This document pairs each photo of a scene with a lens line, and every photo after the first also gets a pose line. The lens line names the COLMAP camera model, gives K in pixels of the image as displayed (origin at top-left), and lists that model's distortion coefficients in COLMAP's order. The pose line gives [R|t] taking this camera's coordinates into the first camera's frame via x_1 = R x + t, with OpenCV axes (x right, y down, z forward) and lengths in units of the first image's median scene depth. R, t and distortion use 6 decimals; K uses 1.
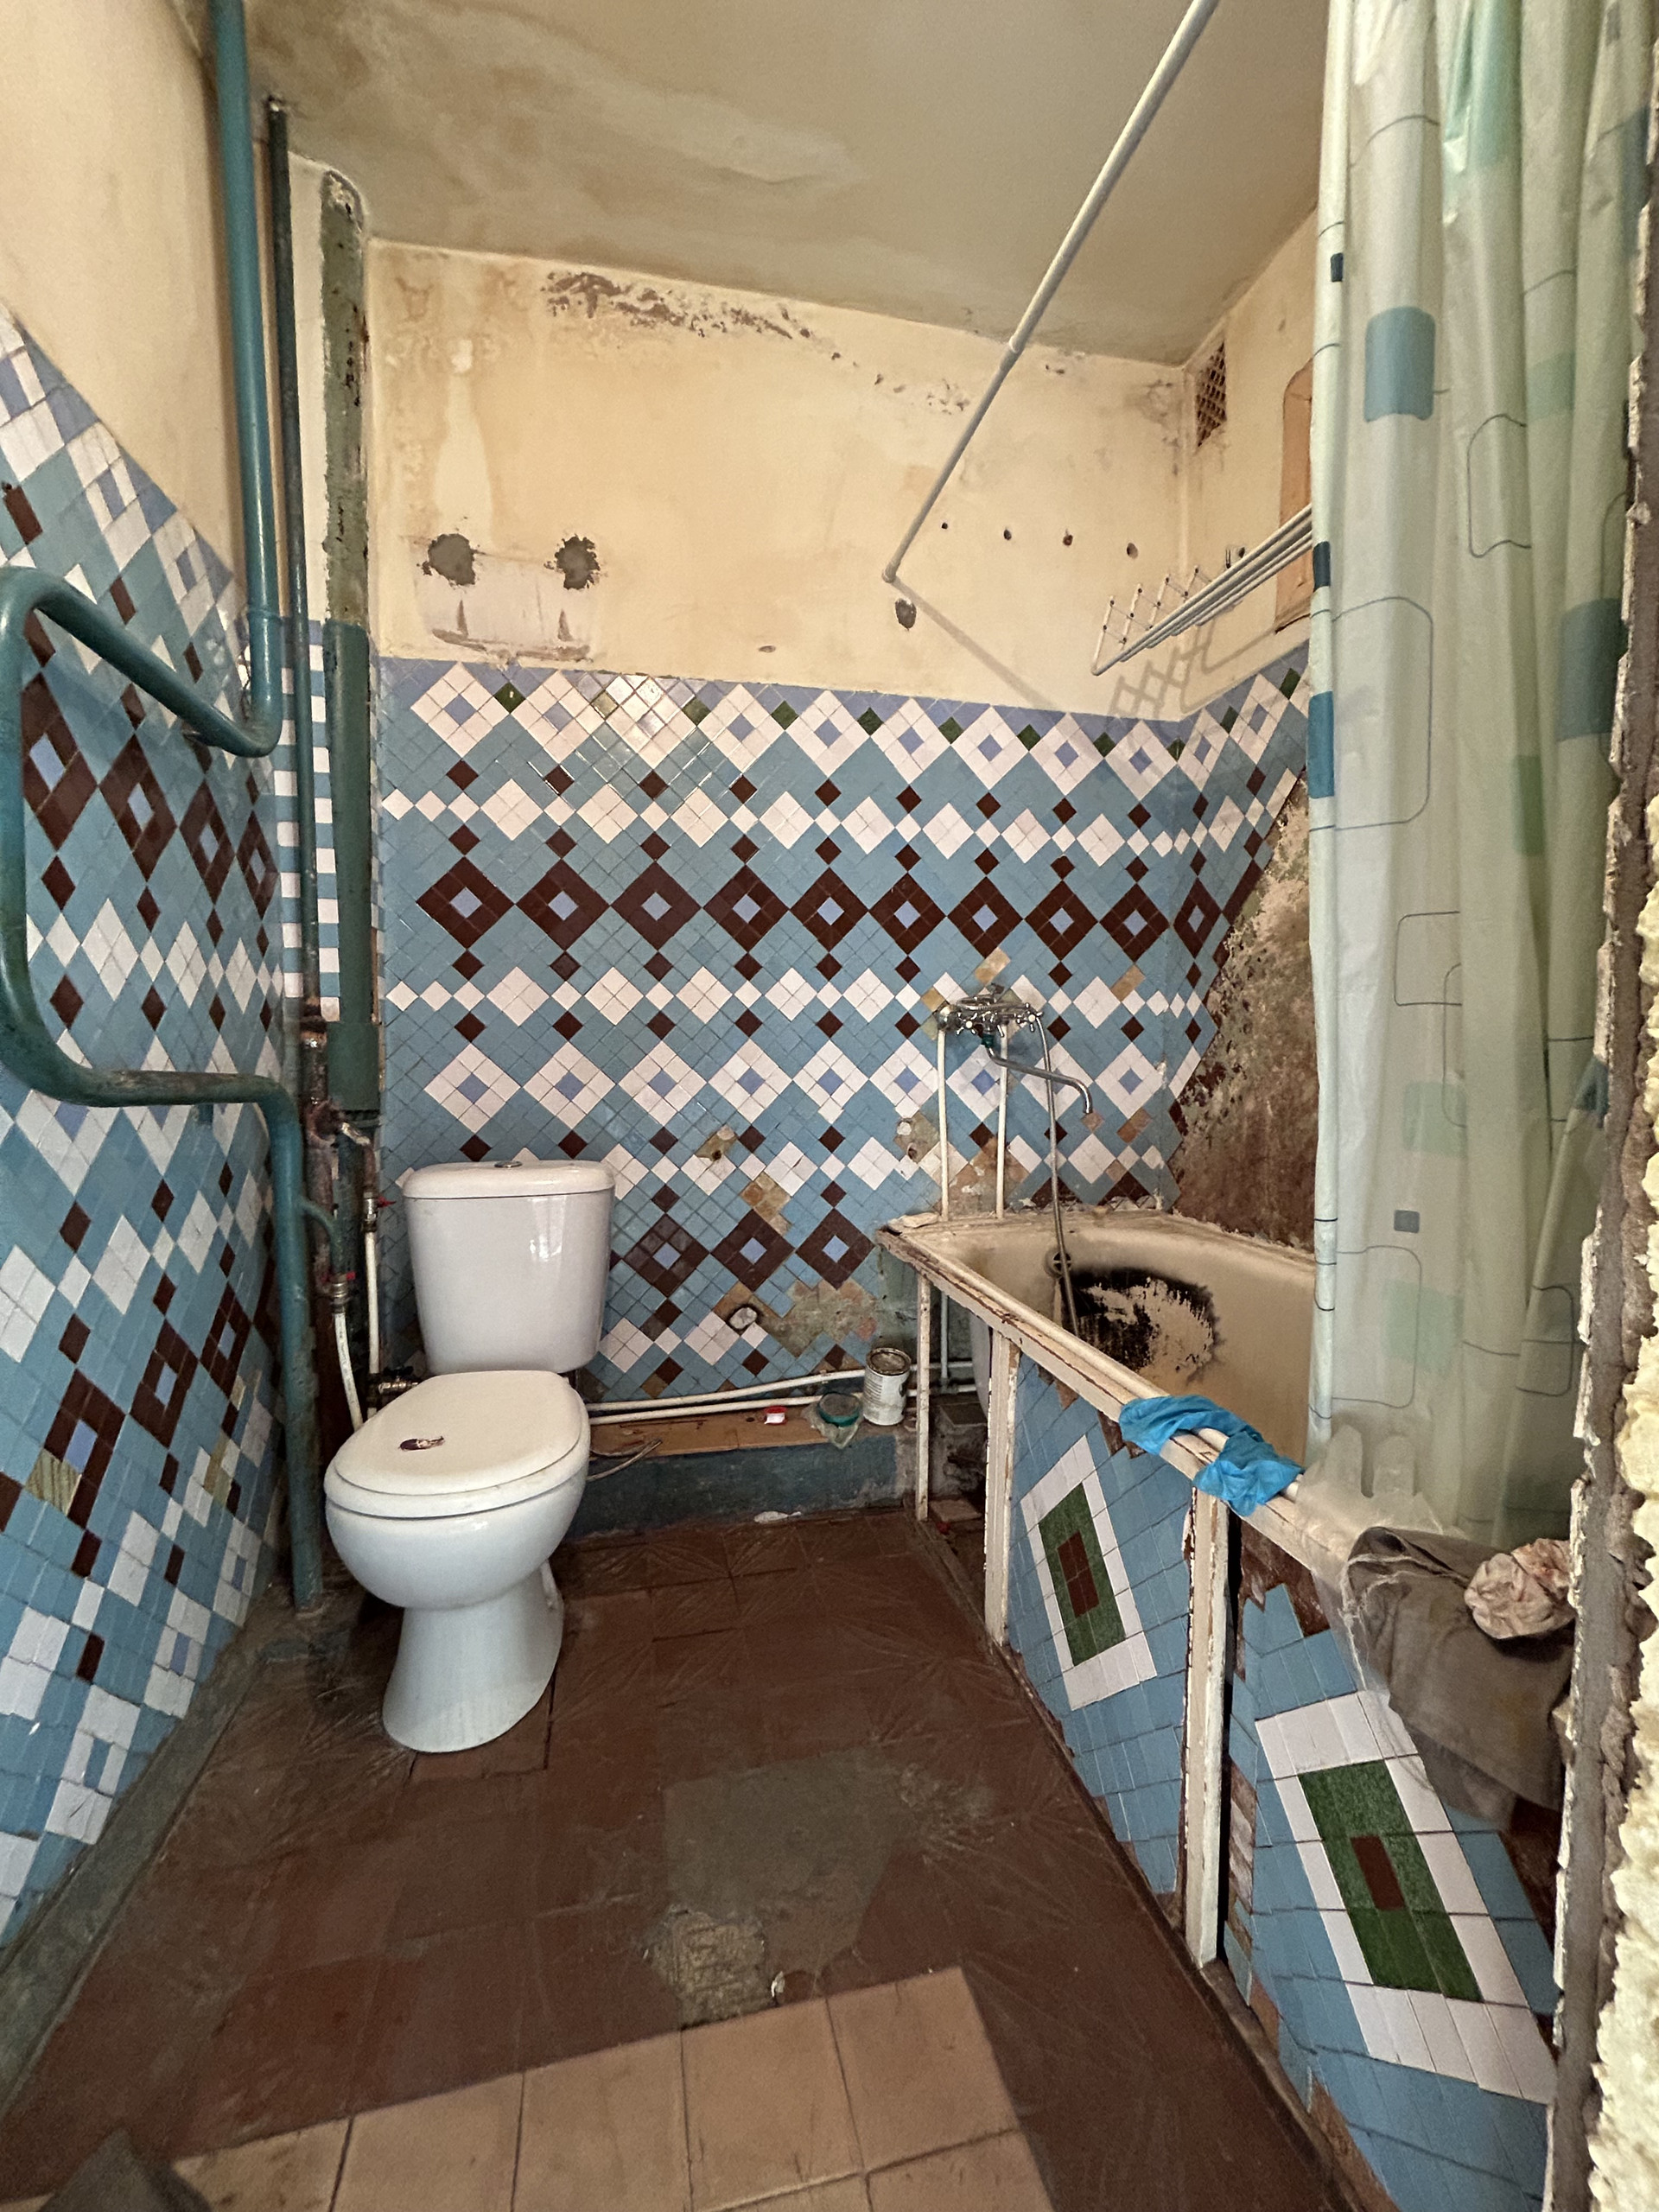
lens RADIAL K [[896.6, 0, 822.9], [0, 896.6, 1113.4], [0, 0, 1]] dist [-0.003116, 0.001553]
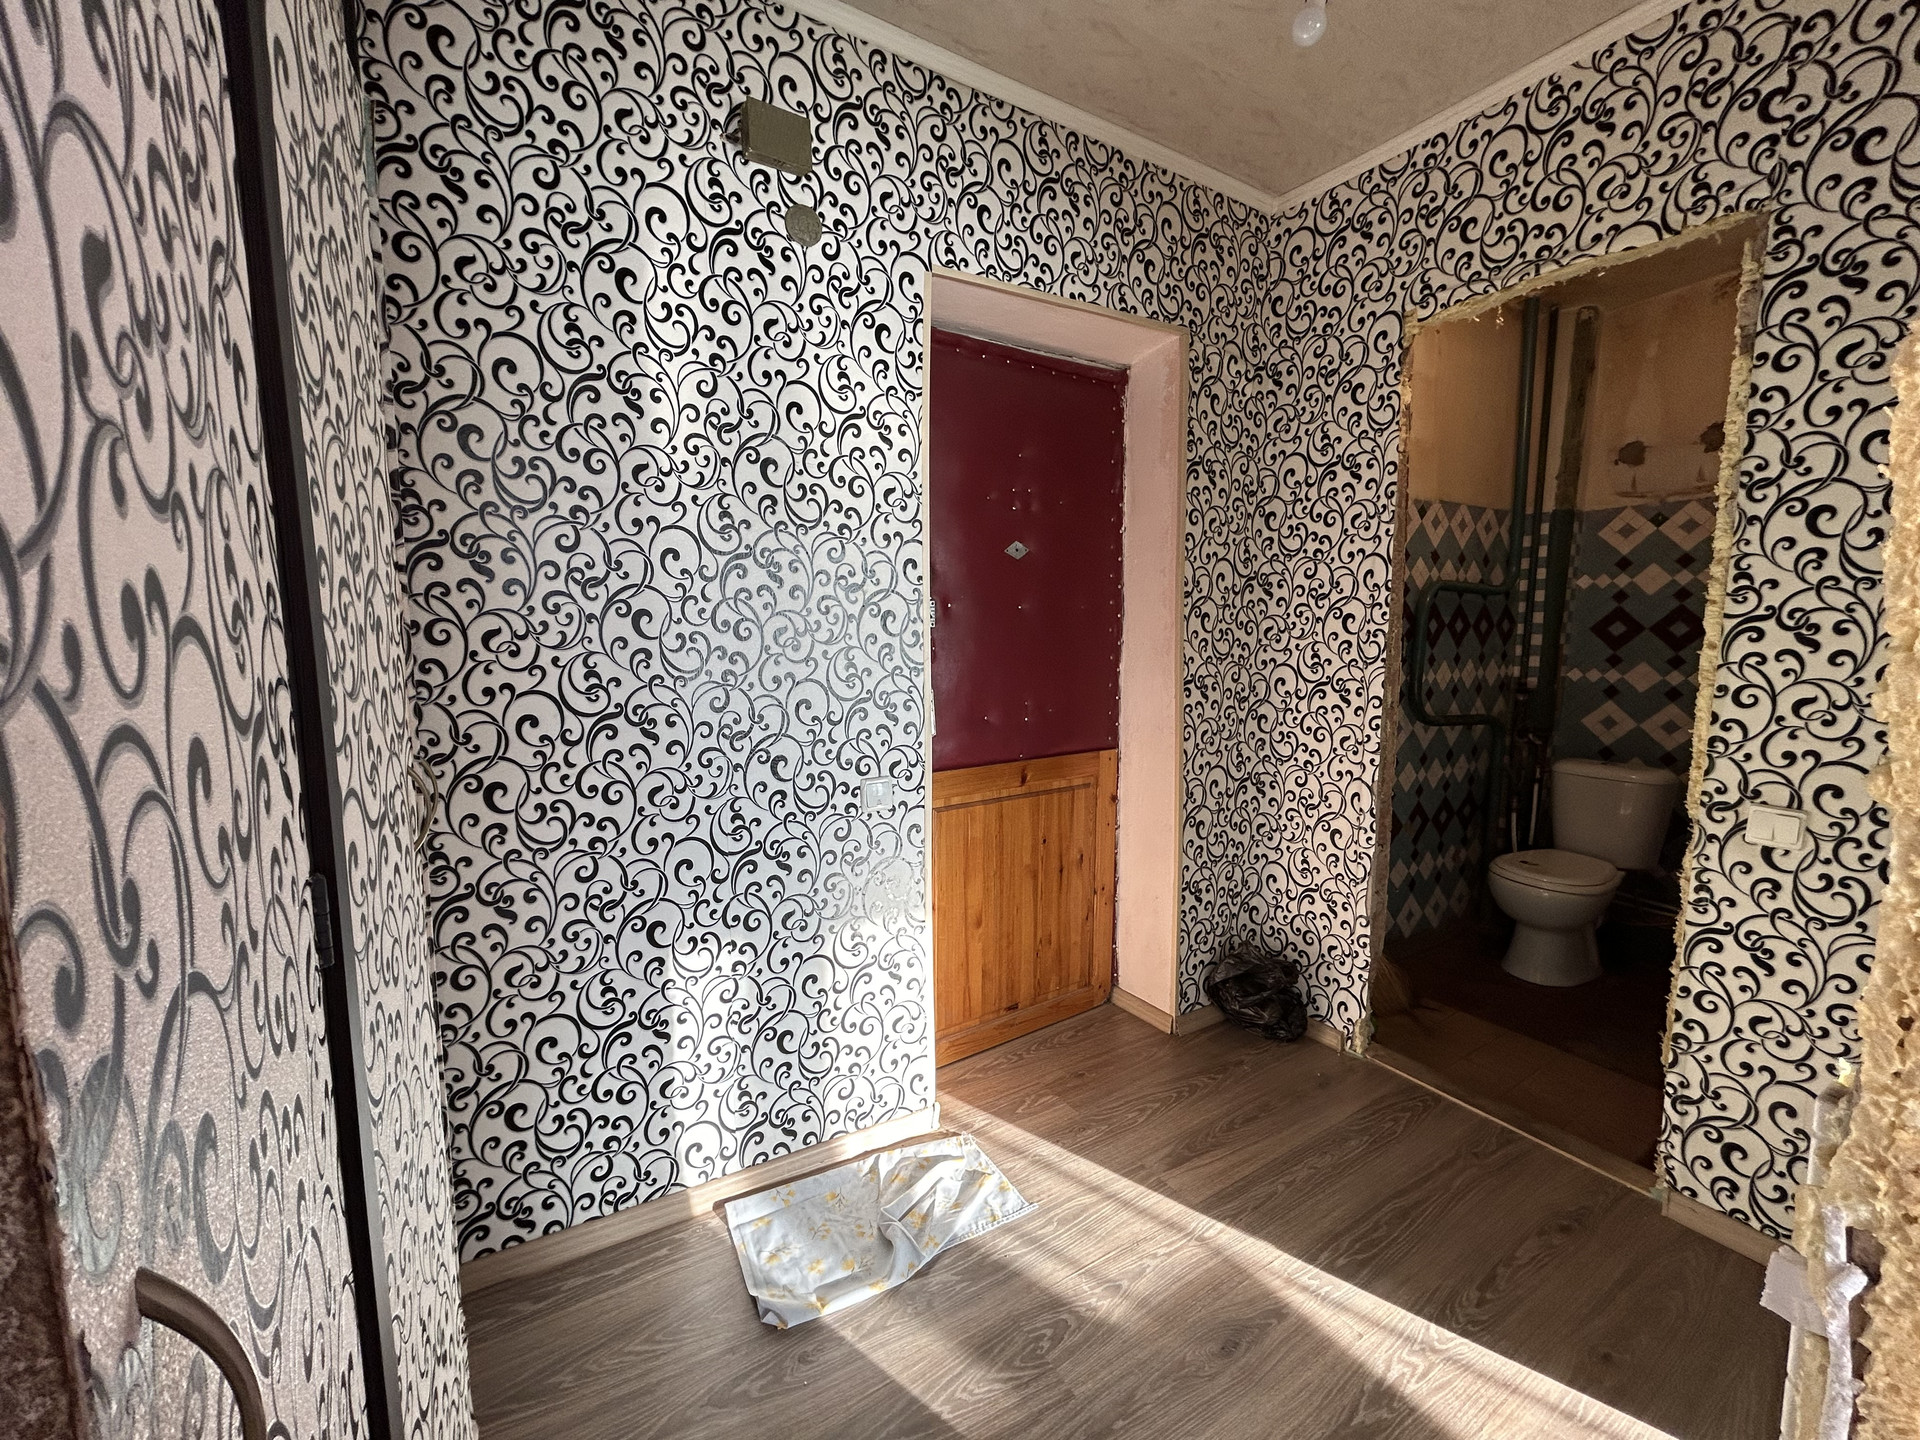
lens RADIAL K [[778.3, 0, 959.1], [0, 778.3, 718.1], [0, 0, 1]] dist [-0.003116, 0.001553]
pose [[0.330231, 0.121999, -0.935983, 0.830497], [-0.057325, 0.992374, 0.109124, -0.161737], [0.942158, 0.017619, 0.334706, -1.033304]]
